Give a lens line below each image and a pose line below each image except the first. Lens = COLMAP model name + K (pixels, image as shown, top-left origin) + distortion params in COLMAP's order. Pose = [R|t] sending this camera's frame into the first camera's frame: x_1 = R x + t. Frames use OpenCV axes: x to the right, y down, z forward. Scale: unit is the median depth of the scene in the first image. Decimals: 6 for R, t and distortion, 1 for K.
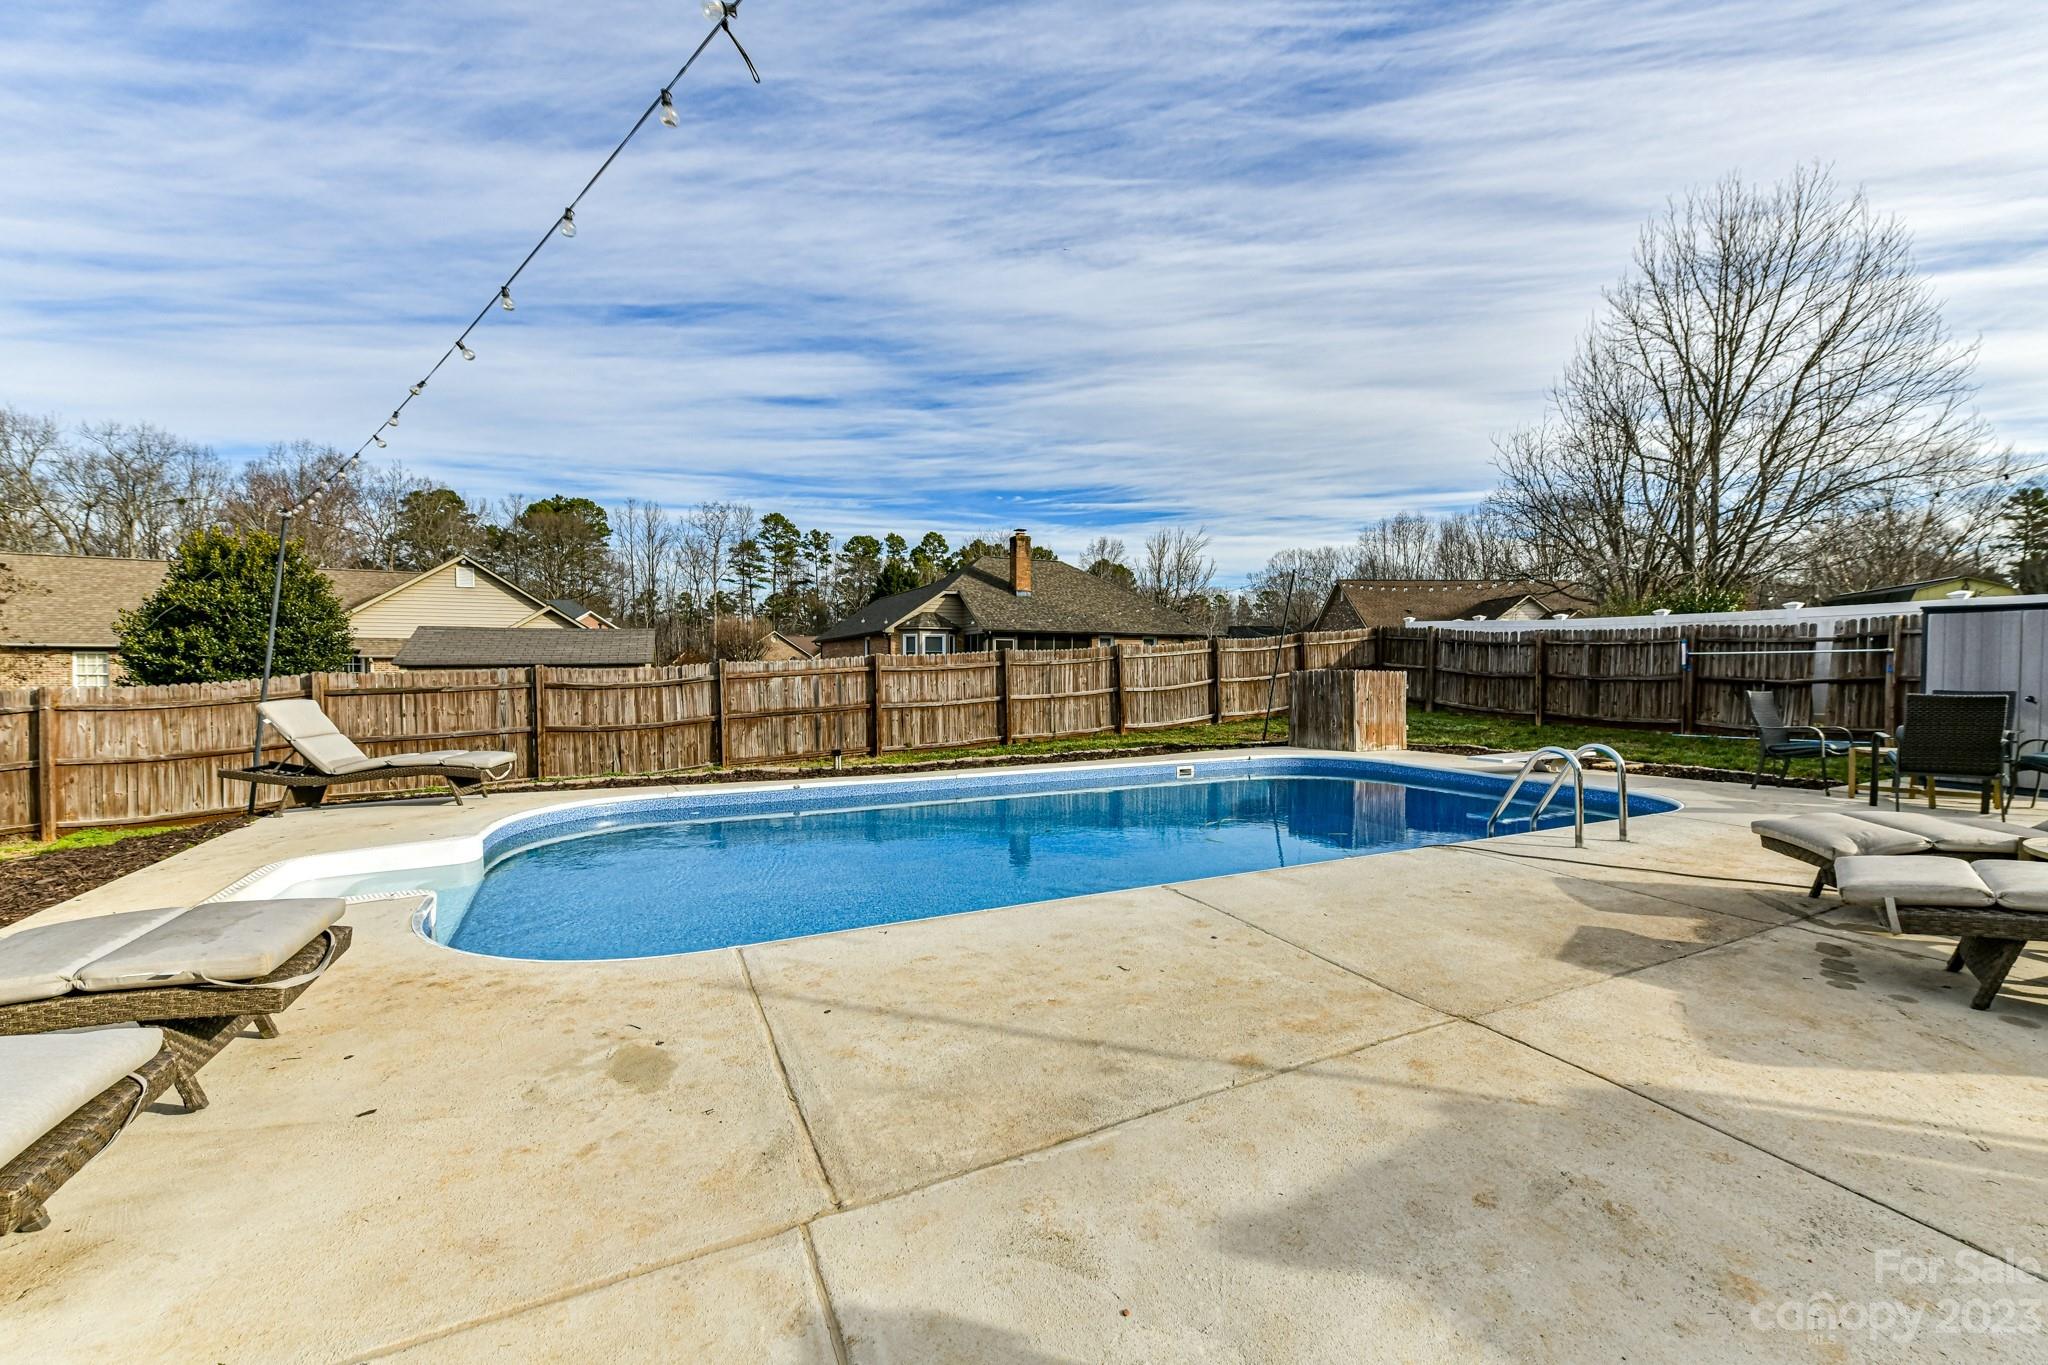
lens RADIAL K [[812.0, 0, 1027.8], [0, 812.0, 633.7], [0, 0, 1]] dist [0.000257, -0.000186]
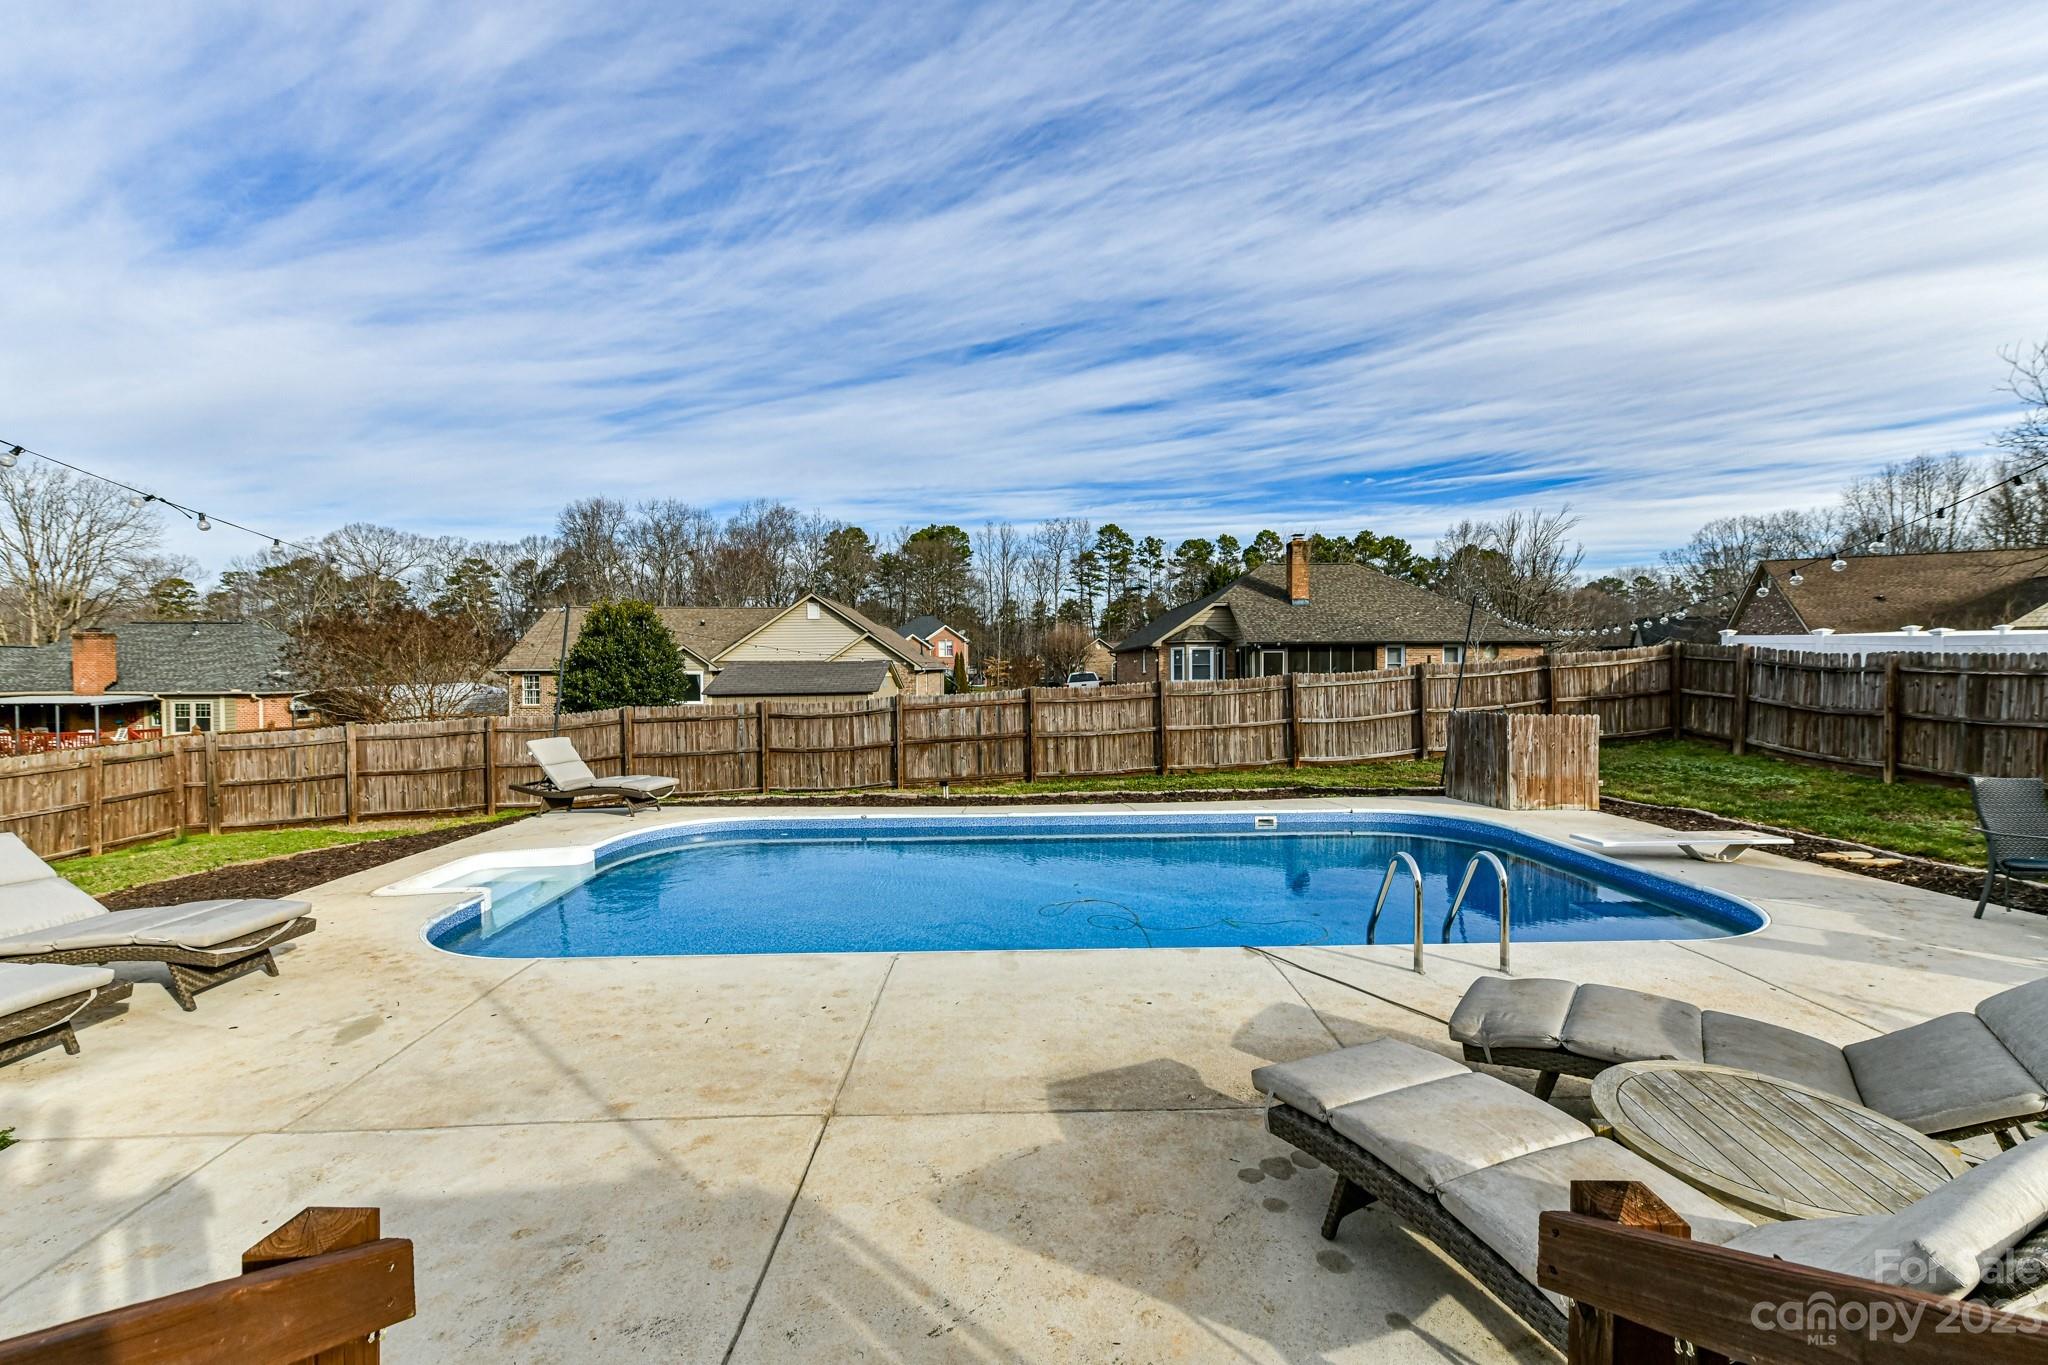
lens RADIAL K [[804.4, 0, 1024.0], [0, 804.4, 682.5], [0, 0, 1]] dist [-0.000250, -0.000389]
pose [[0.904616, 0.000774, -0.426226, 0.148060], [0.025549, 0.998102, 0.056038, -0.023549], [0.425461, -0.061582, 0.902879, 0.014397]]
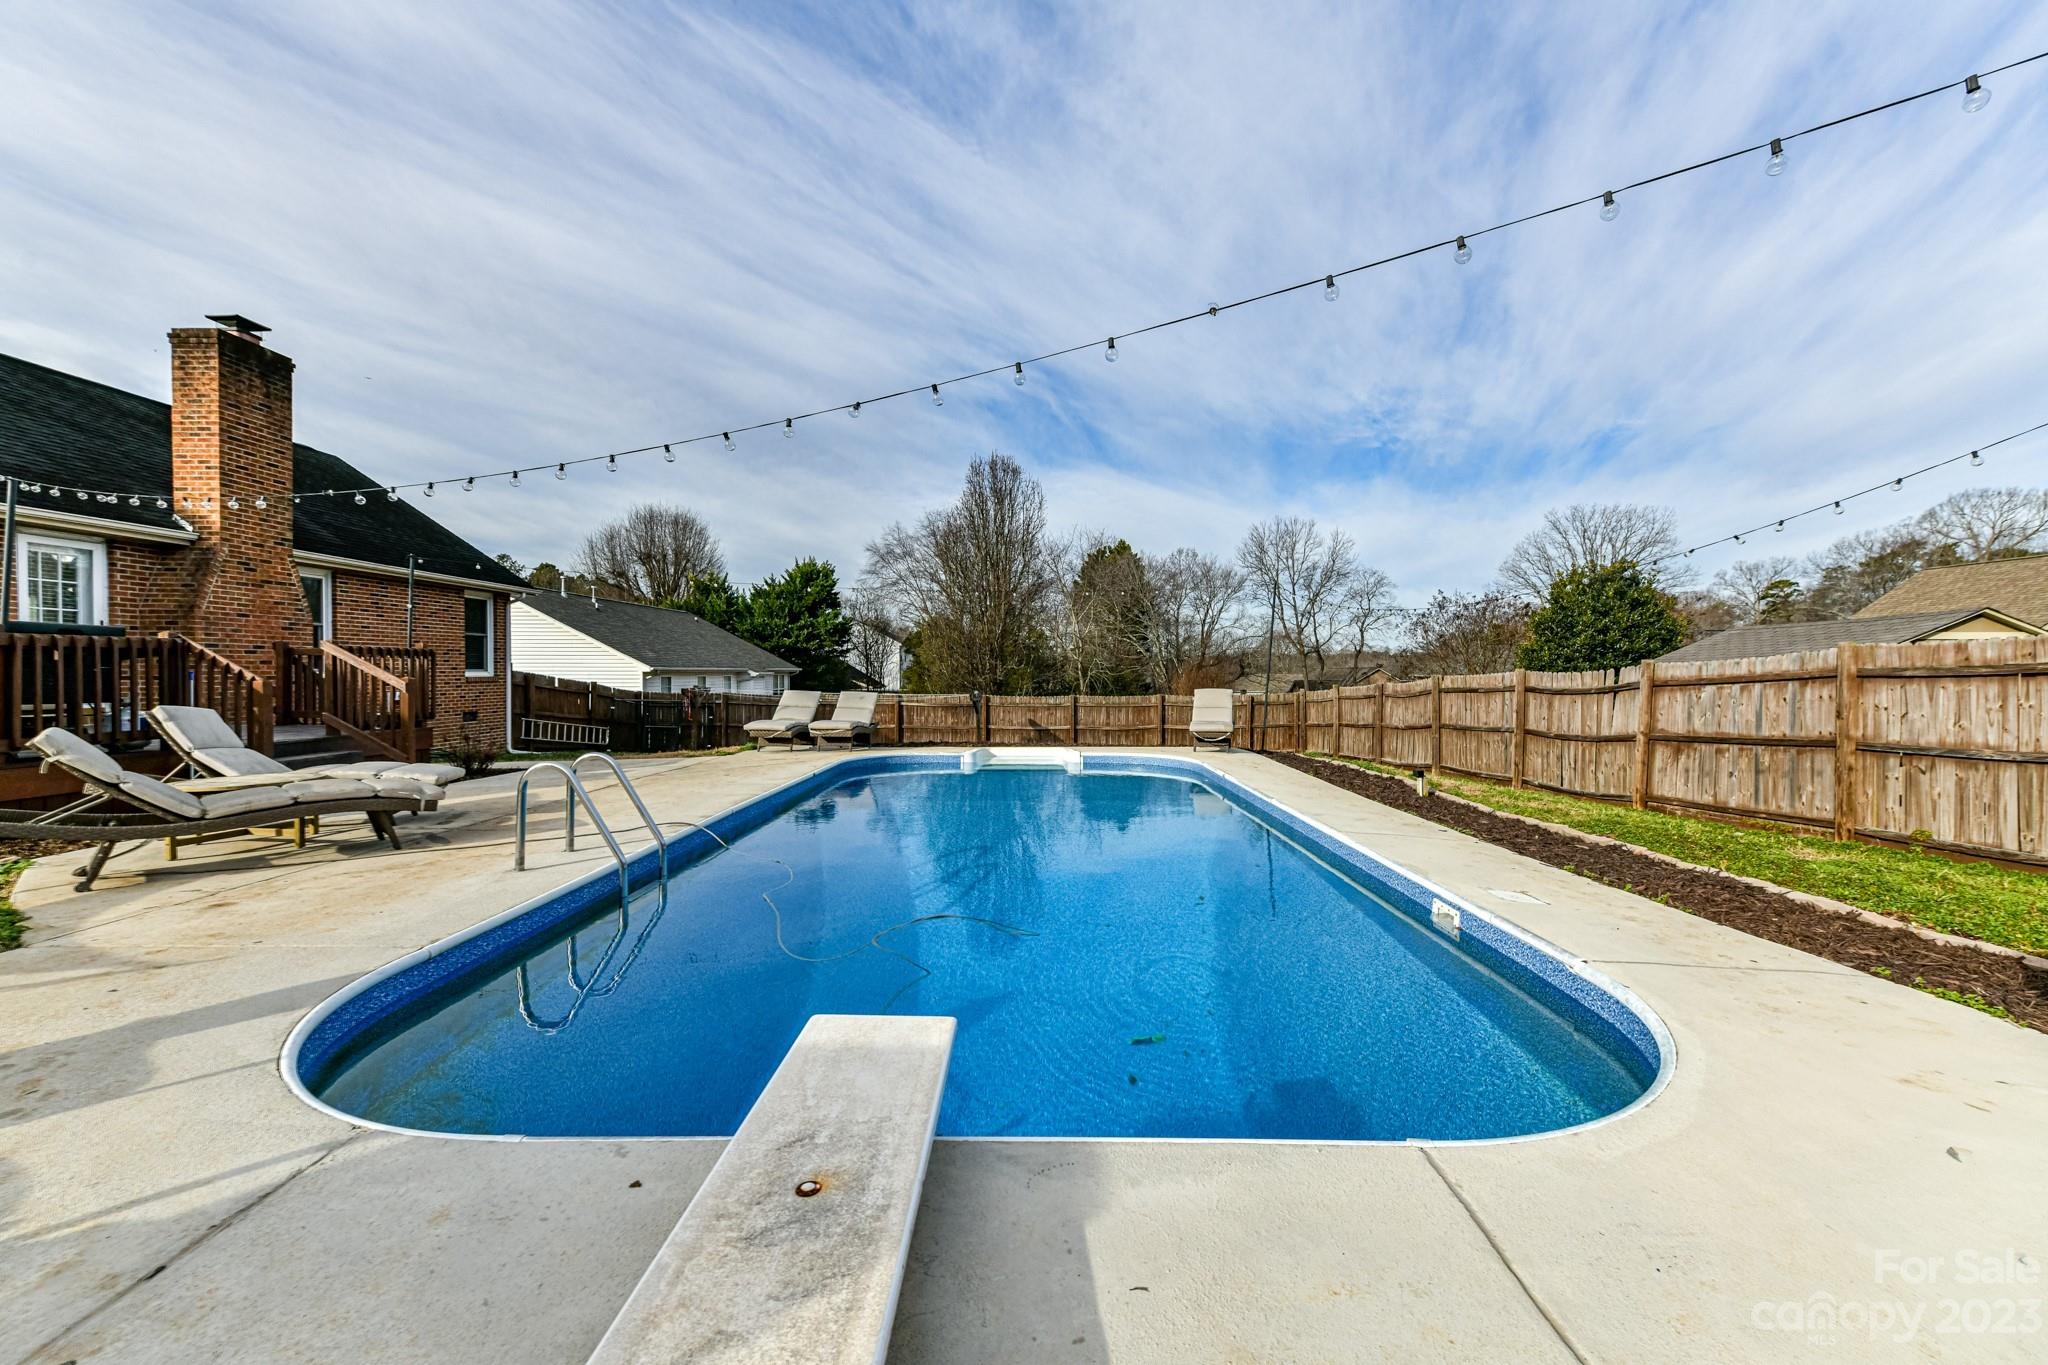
lens RADIAL K [[814.8, 0, 1031.3], [0, 814.8, 669.3], [0, 0, 1]] dist [0.001140, -0.000204]
pose [[-0.463112, -0.004506, -0.886288, 0.283923], [0.037081, 0.999013, -0.024455, 0.020262], [0.885524, -0.044190, -0.462488, 0.441188]]
